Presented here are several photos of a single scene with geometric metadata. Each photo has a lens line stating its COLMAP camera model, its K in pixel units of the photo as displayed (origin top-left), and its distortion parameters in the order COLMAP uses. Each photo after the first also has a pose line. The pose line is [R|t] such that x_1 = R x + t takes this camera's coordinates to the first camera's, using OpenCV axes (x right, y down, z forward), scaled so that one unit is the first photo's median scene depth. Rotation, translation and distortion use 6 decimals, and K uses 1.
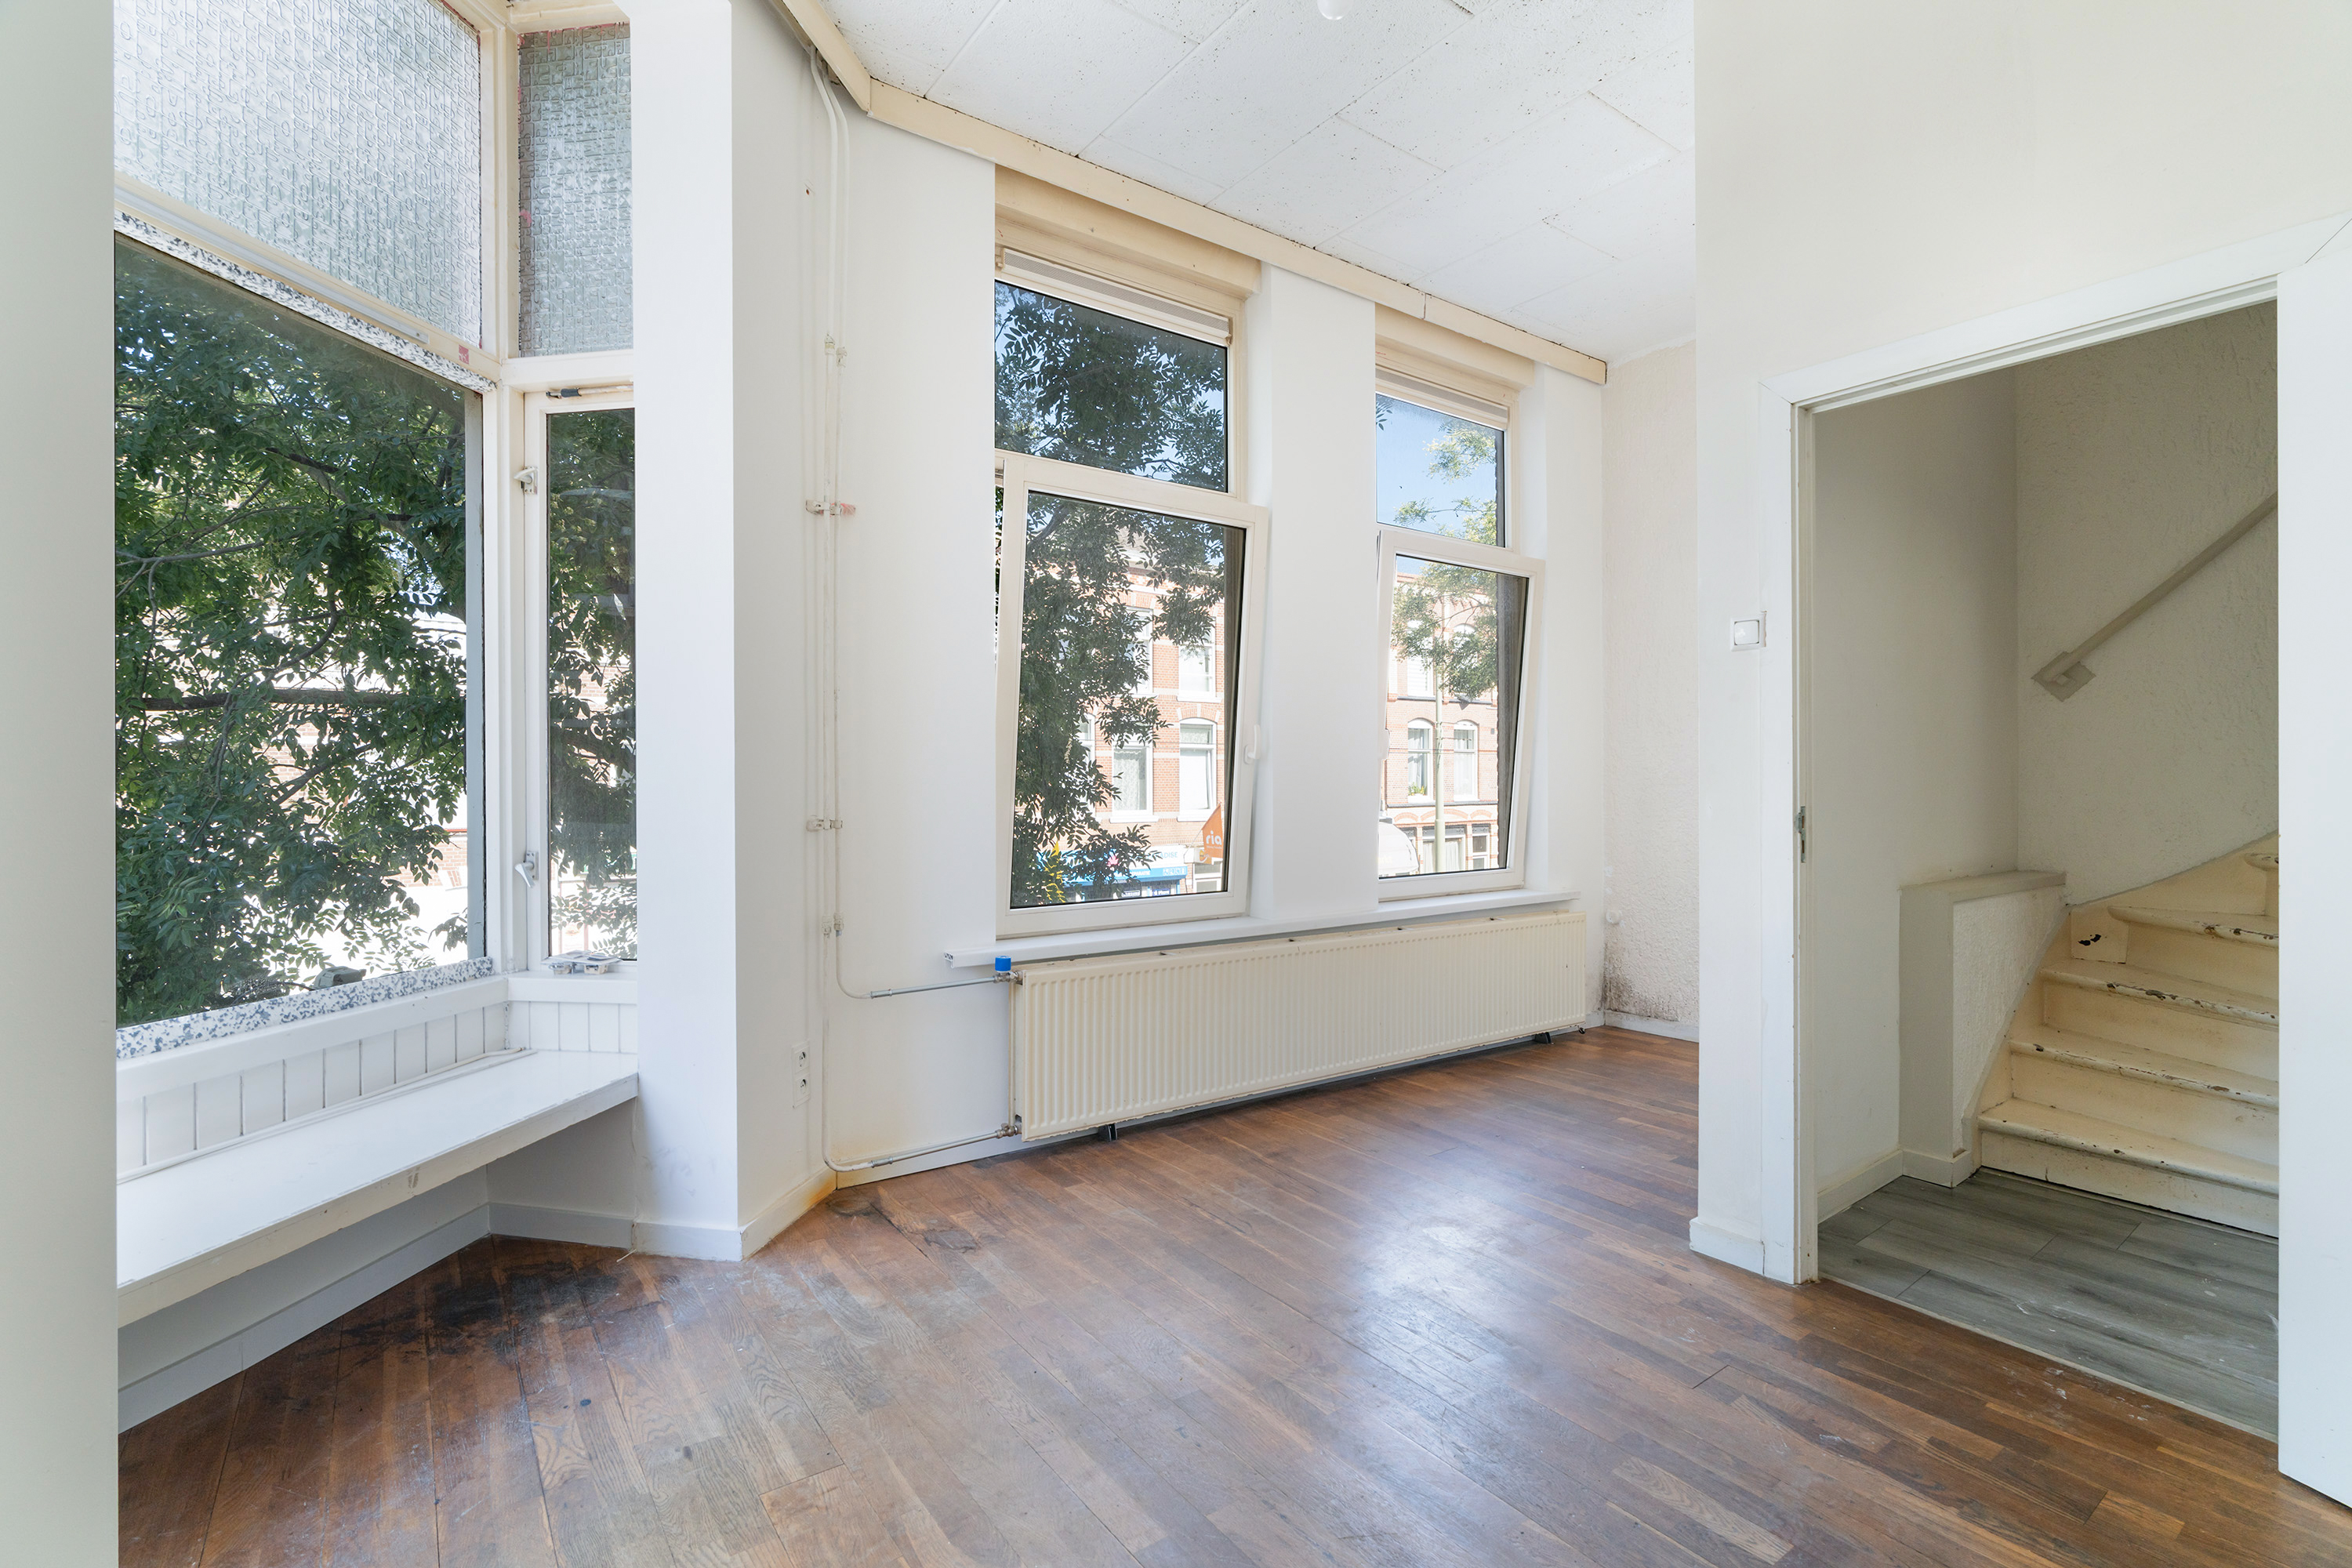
lens RADIAL K [[1066.9, 0, 1171.7], [0, 1066.9, 781.8], [0, 0, 1]] dist [-0.002111, 0.000333]
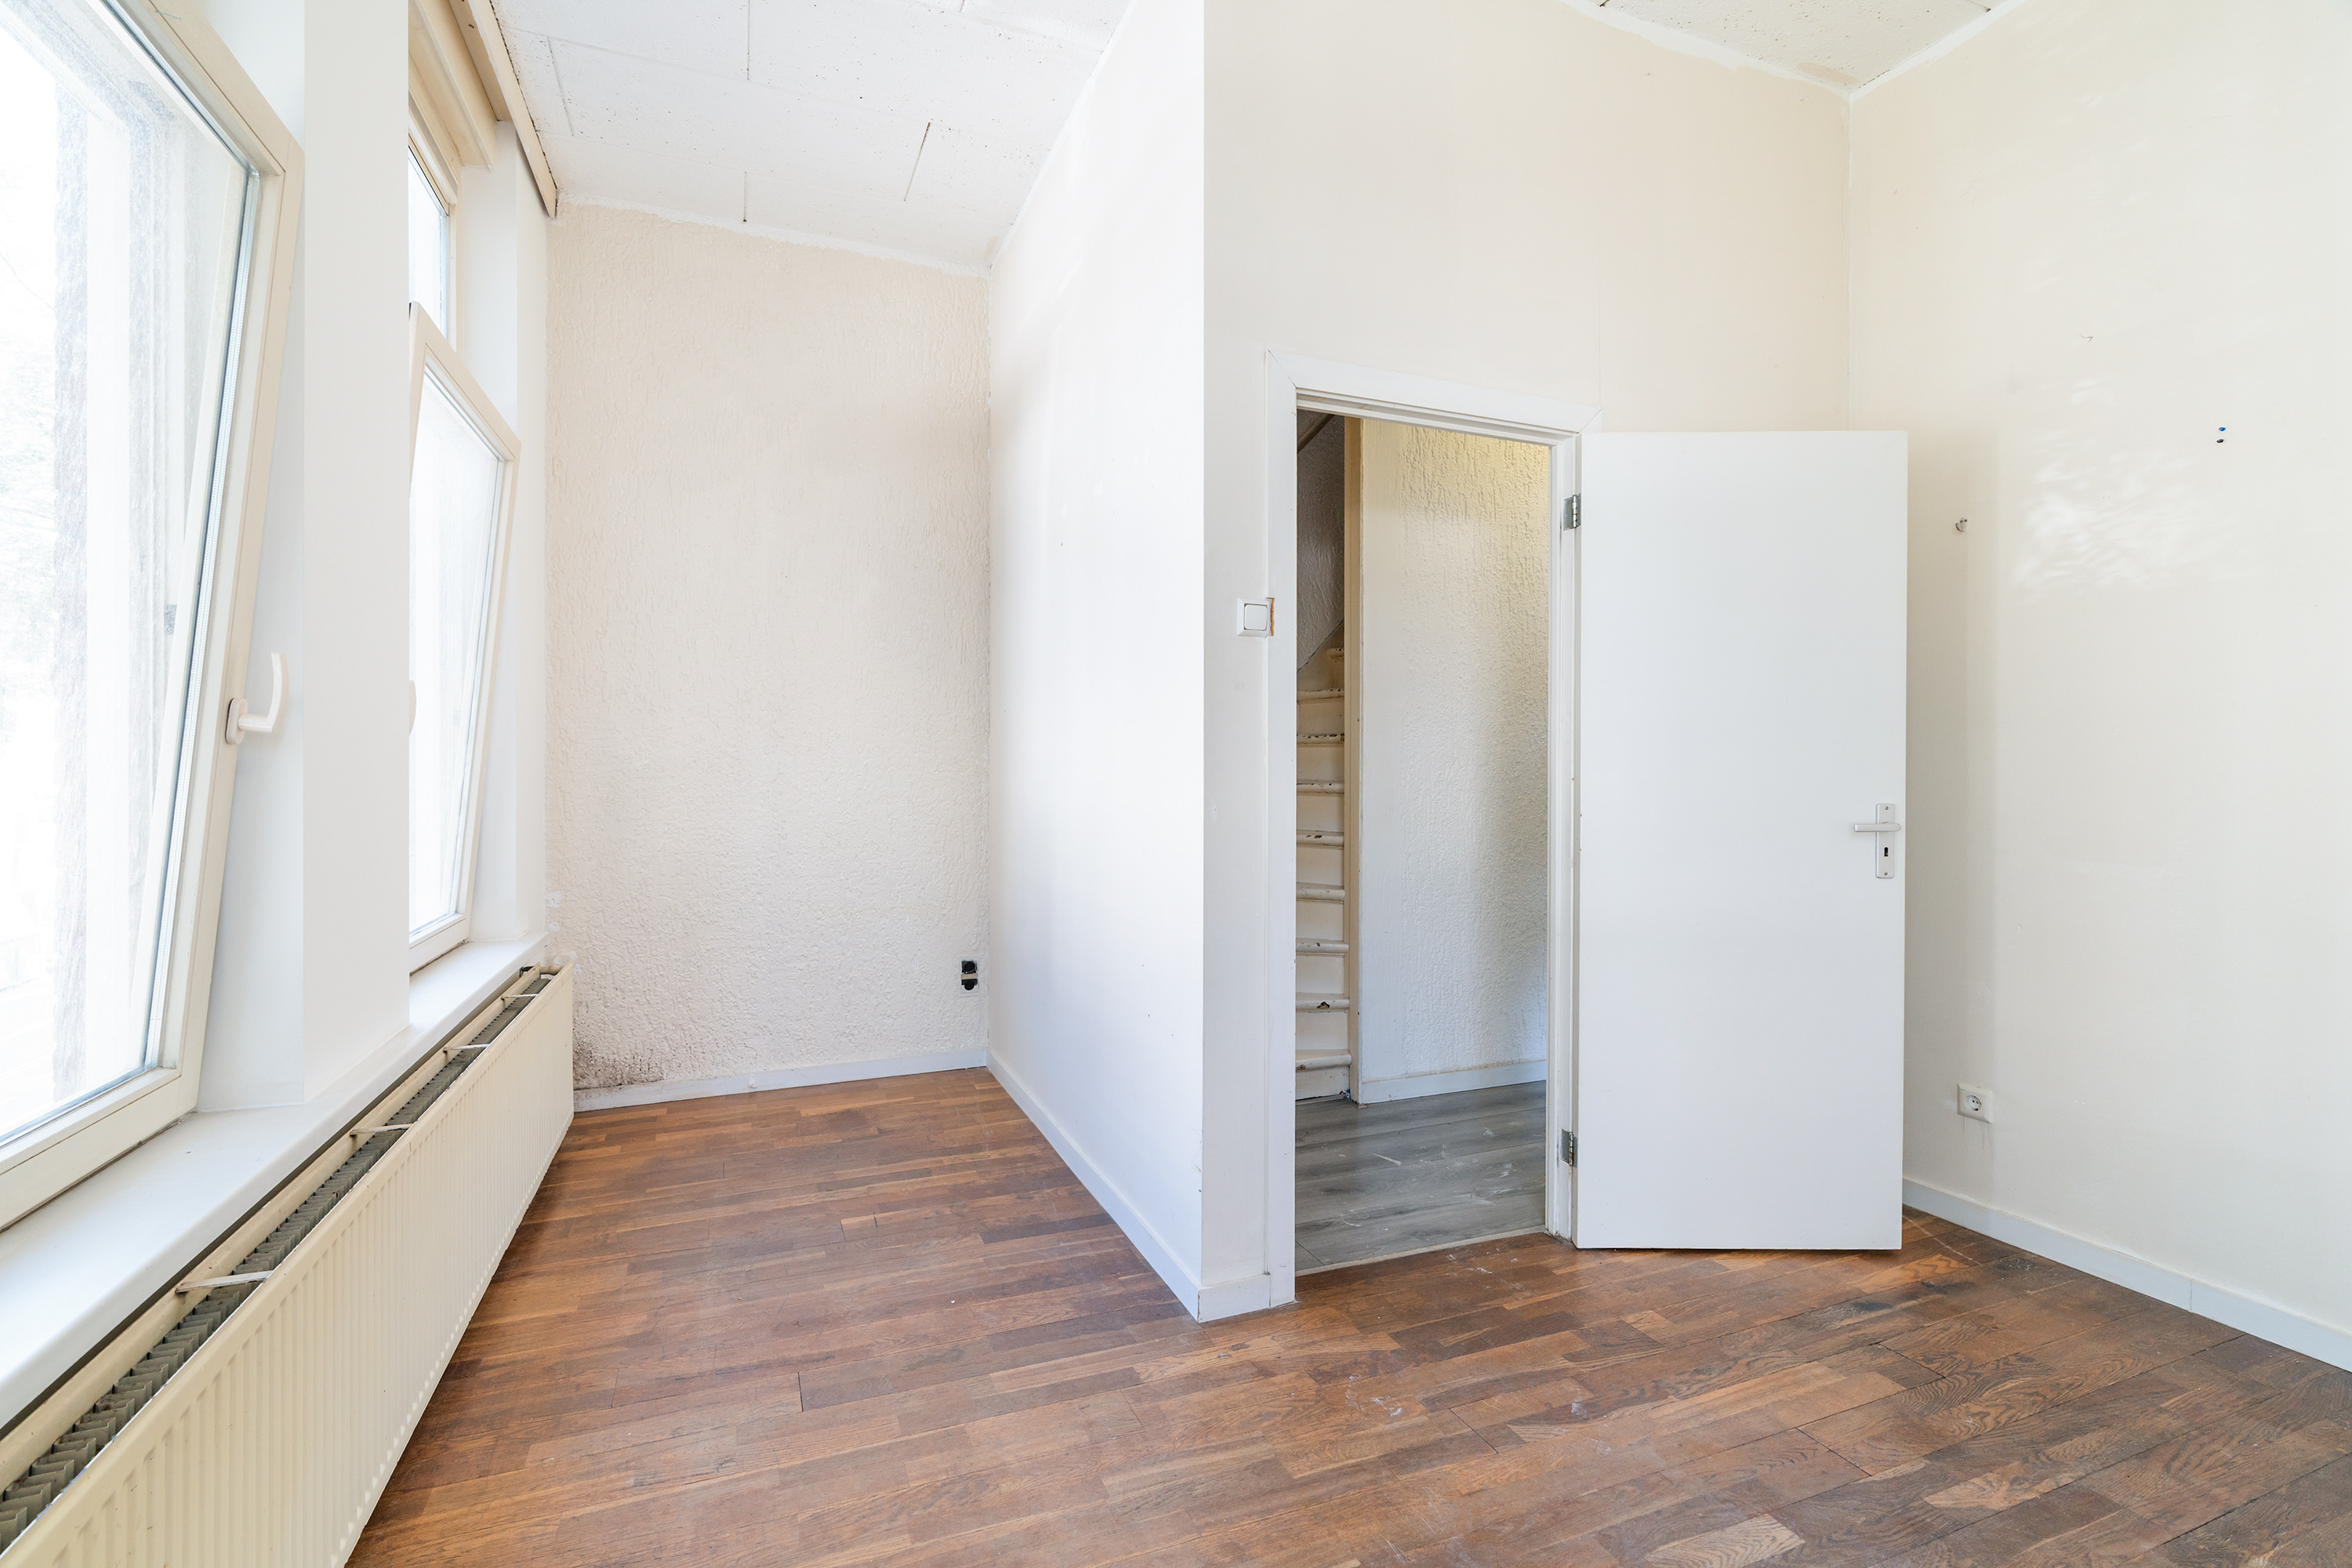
lens RADIAL K [[1066.9, 0, 1173.9], [0, 1066.9, 776.8], [0, 0, 1]] dist [-0.002111, 0.000333]
pose [[0.241426, -0.011981, 0.970345, -0.386386], [0.000026, 0.999924, 0.012340, -0.015935], [-0.970419, -0.002954, 0.241407, 0.893231]]
